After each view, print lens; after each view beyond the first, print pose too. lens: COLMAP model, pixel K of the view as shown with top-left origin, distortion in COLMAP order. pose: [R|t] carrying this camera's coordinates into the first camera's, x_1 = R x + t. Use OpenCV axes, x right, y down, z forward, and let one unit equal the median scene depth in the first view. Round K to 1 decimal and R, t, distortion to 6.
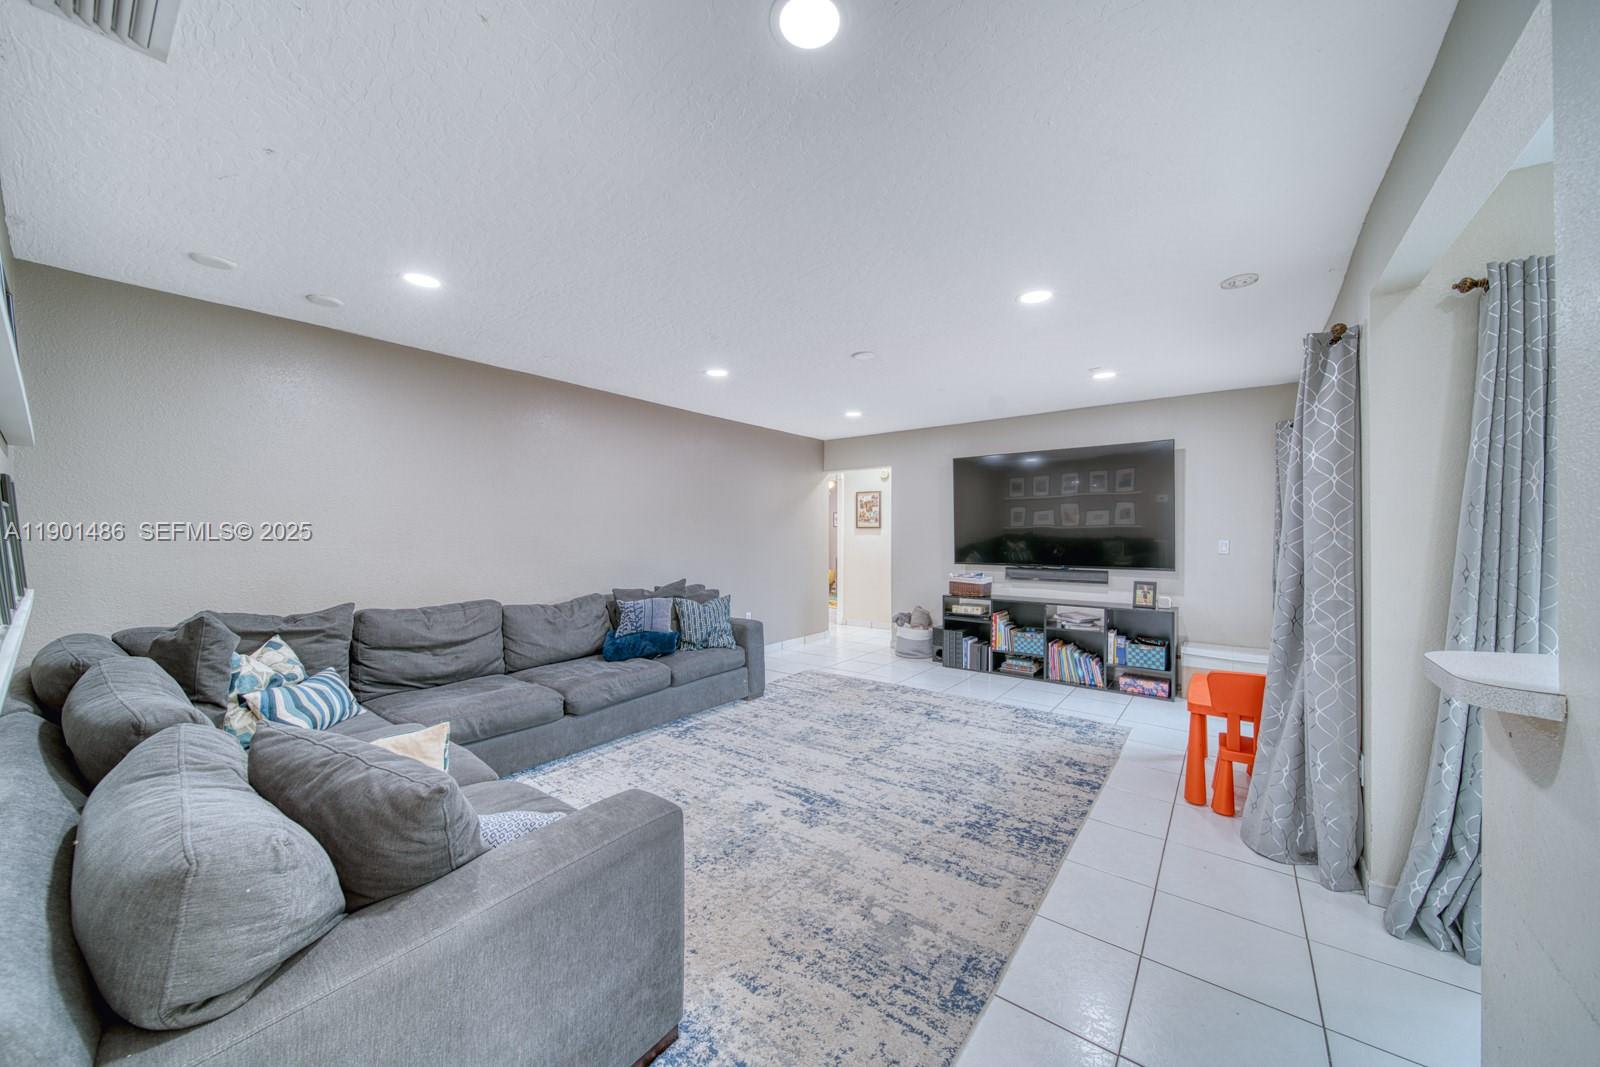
lens RADIAL K [[565.9, 0, 806.8], [0, 565.9, 527.2], [0, 0, 1]] dist [0.002818, -0.001263]
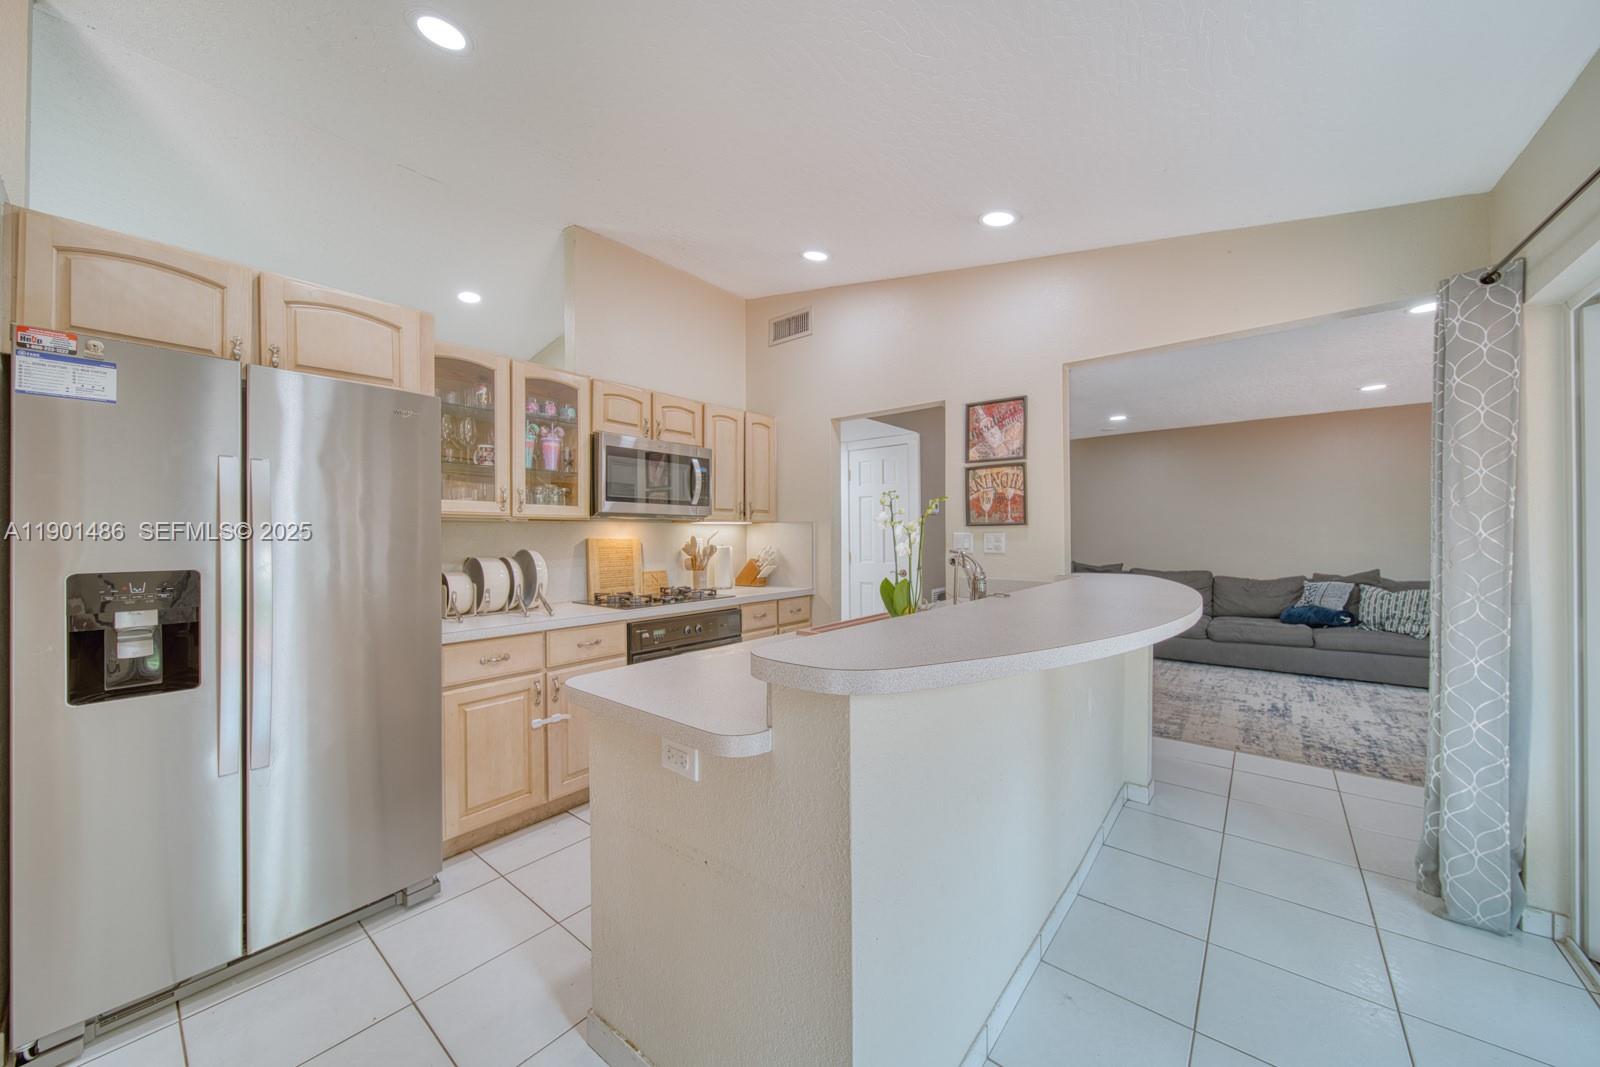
lens RADIAL K [[565.9, 0, 806.4], [0, 565.9, 535.2], [0, 0, 1]] dist [0.002818, -0.001263]
pose [[-0.042279, -0.006511, -0.999085, 1.485332], [0.005810, 0.999960, -0.006762, 0.038390], [0.999089, -0.006090, -0.042240, -0.123423]]
